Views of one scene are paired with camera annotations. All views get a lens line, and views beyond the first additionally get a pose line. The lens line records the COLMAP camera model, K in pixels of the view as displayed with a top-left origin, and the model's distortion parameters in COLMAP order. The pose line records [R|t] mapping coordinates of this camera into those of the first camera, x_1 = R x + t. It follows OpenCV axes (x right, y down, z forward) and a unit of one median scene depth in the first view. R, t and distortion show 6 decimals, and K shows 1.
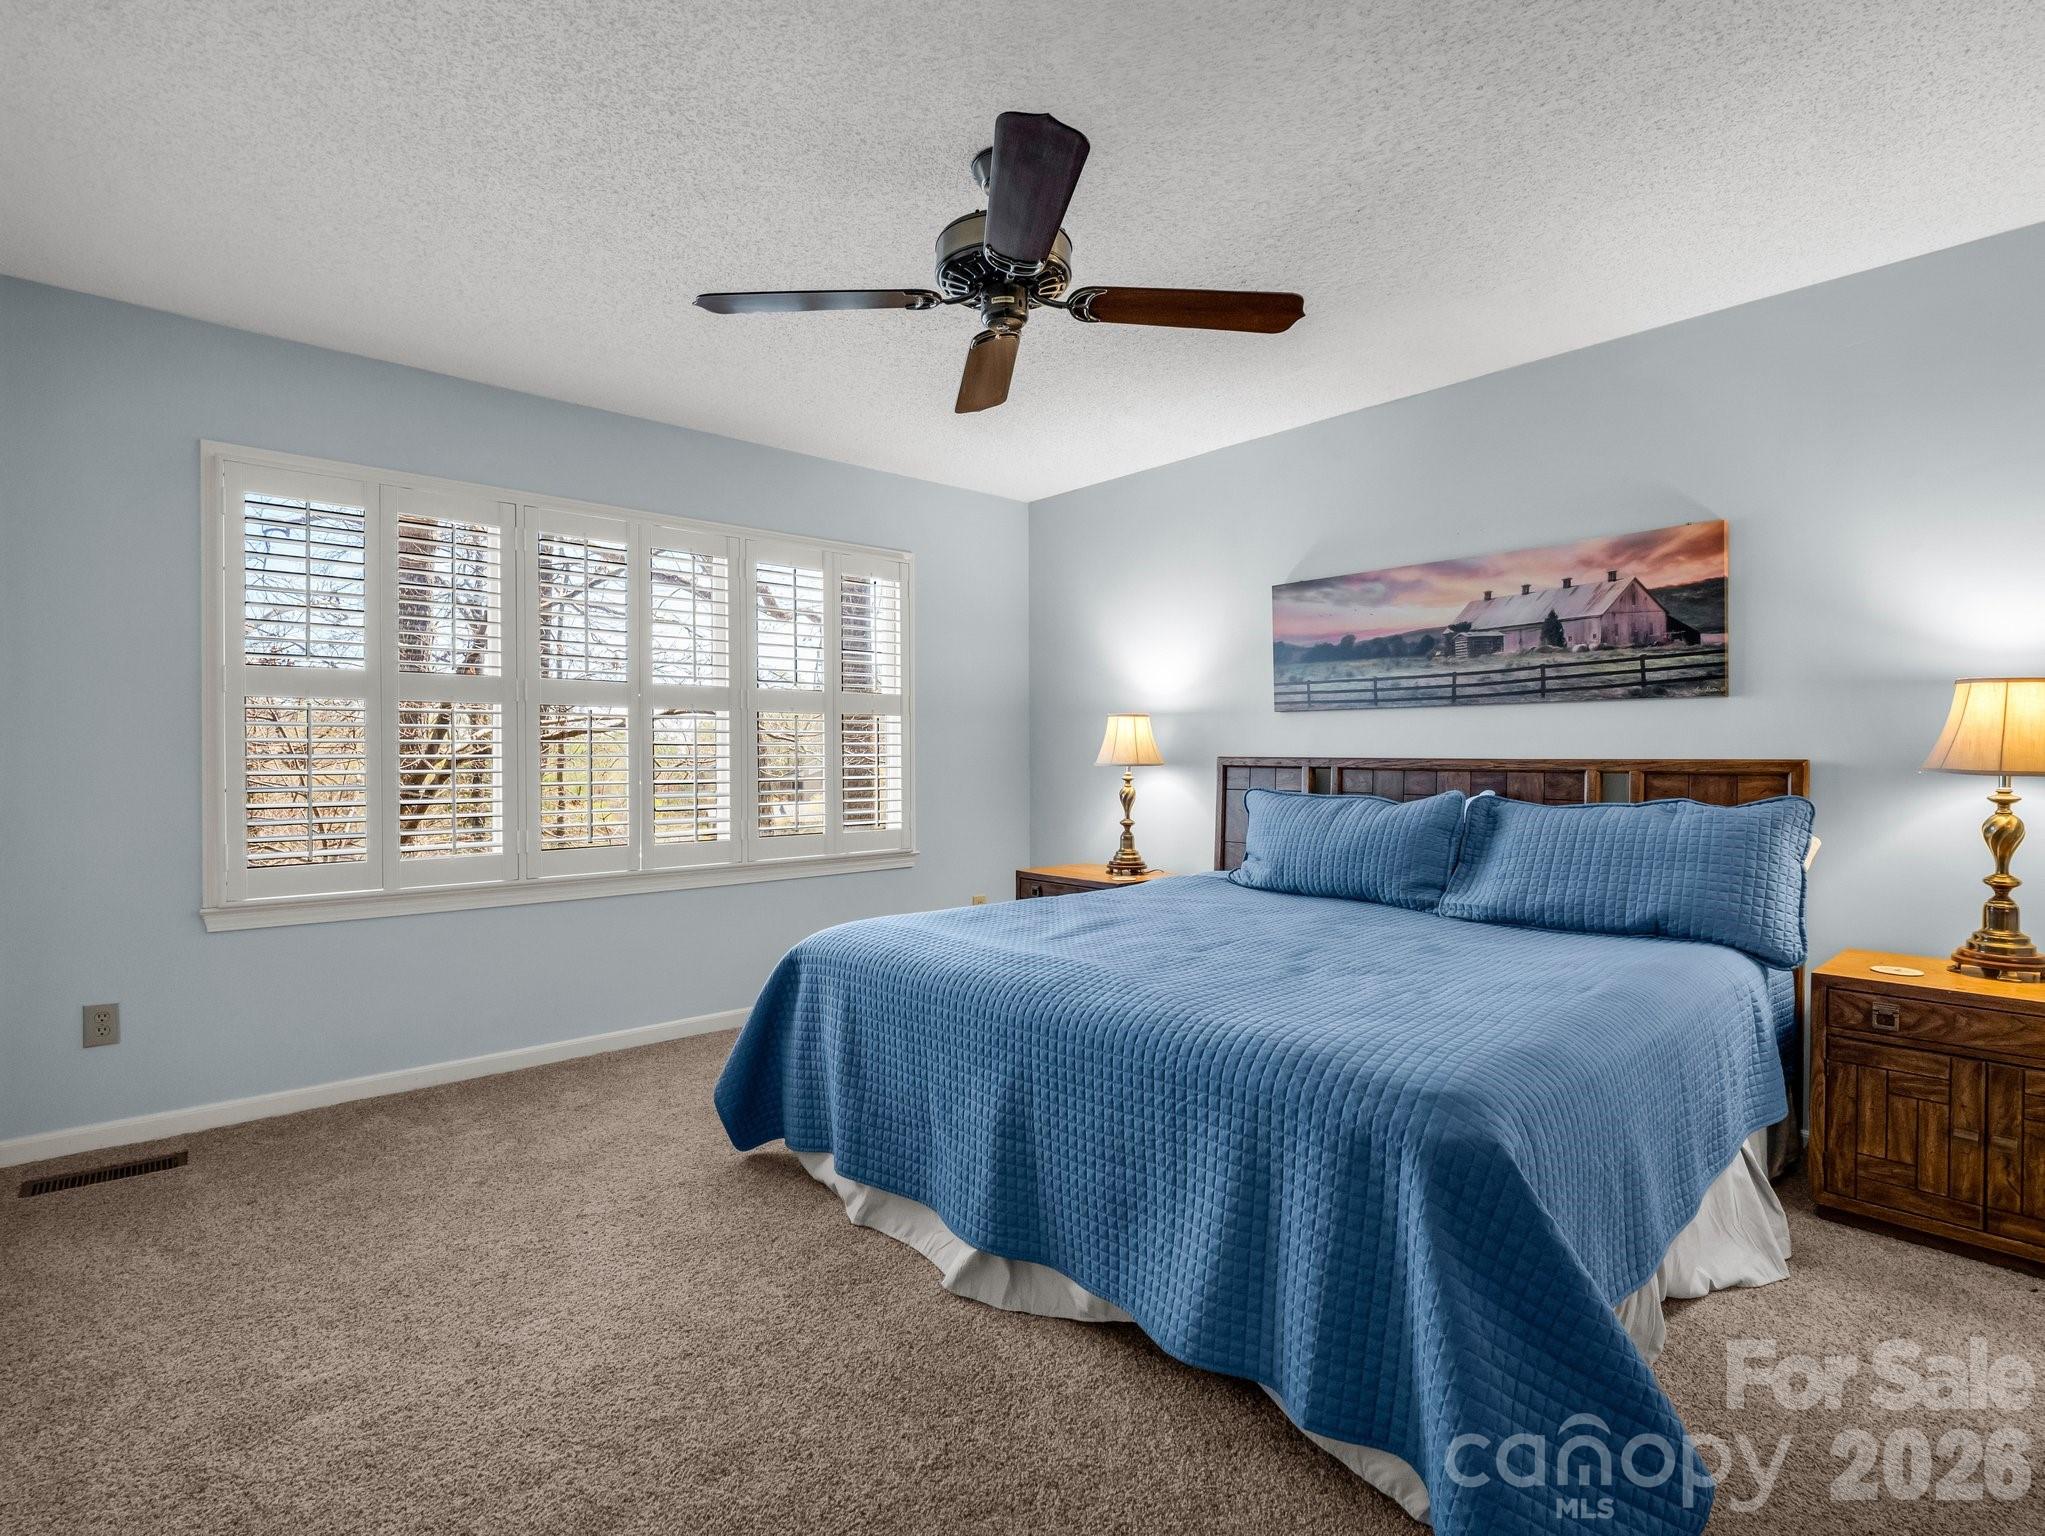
lens RADIAL K [[1007.3, 0, 966.2], [0, 1007.3, 760.0], [0, 0, 1]] dist [0.000598, -0.000345]
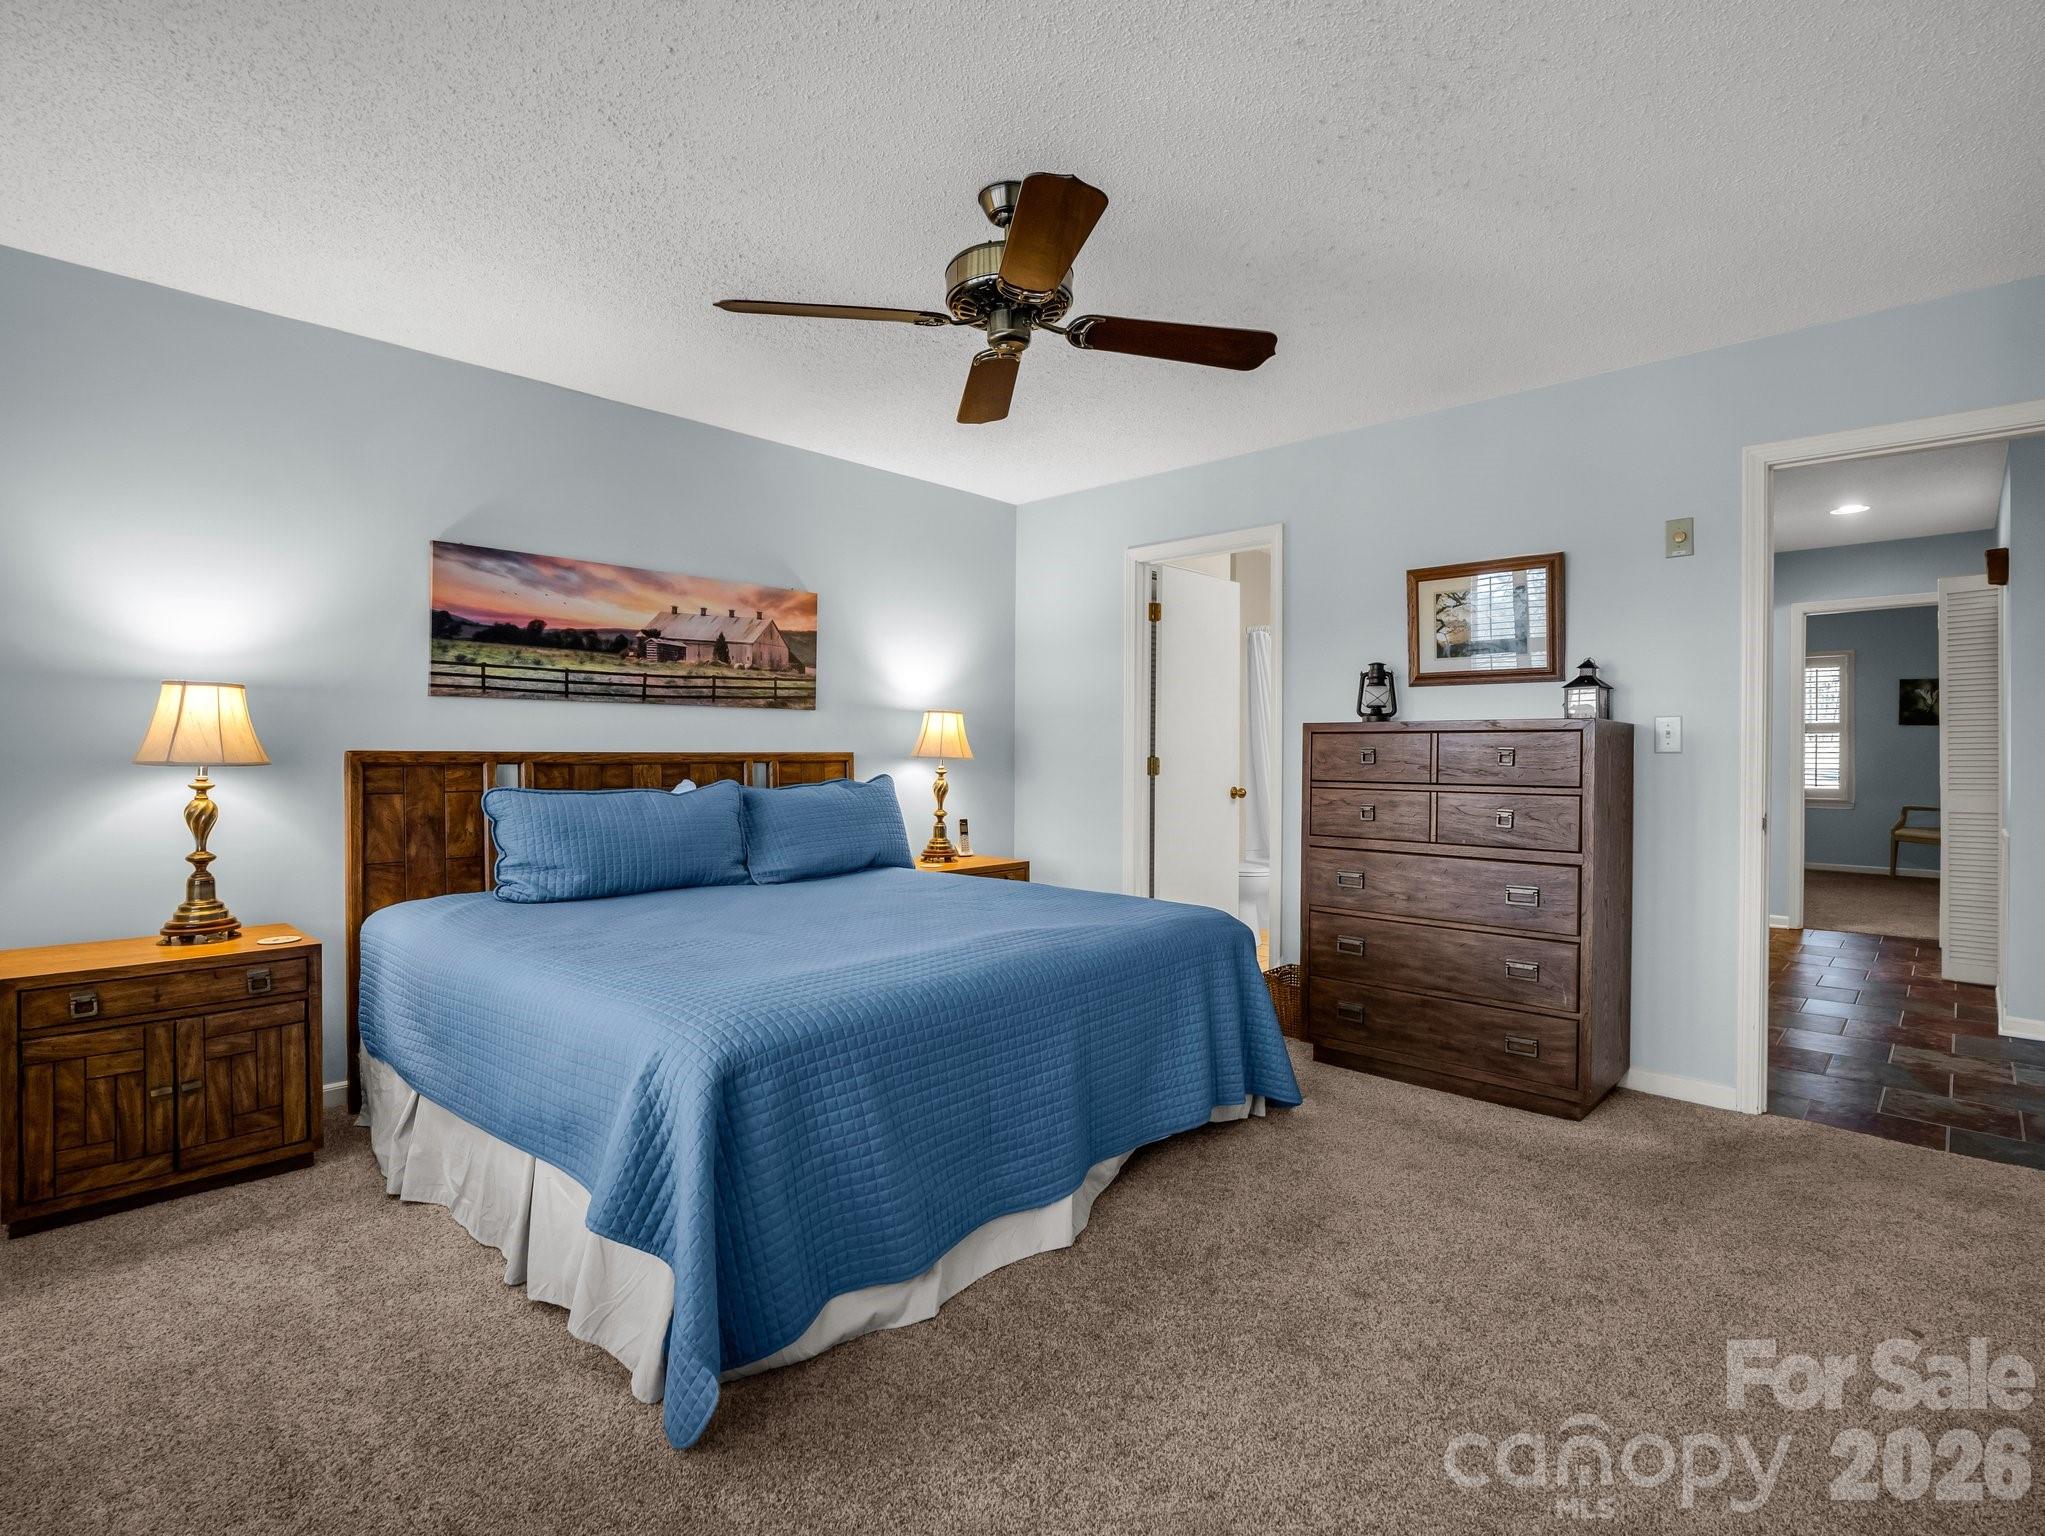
lens RADIAL K [[1007.3, 0, 966.2], [0, 1007.3, 760.0], [0, 0, 1]] dist [0.000598, -0.000345]
pose [[-0.088257, -0.010429, 0.996043, -0.639061], [0.002723, 0.999939, 0.010711, -0.003948], [-0.996094, 0.003658, -0.088224, 0.755334]]
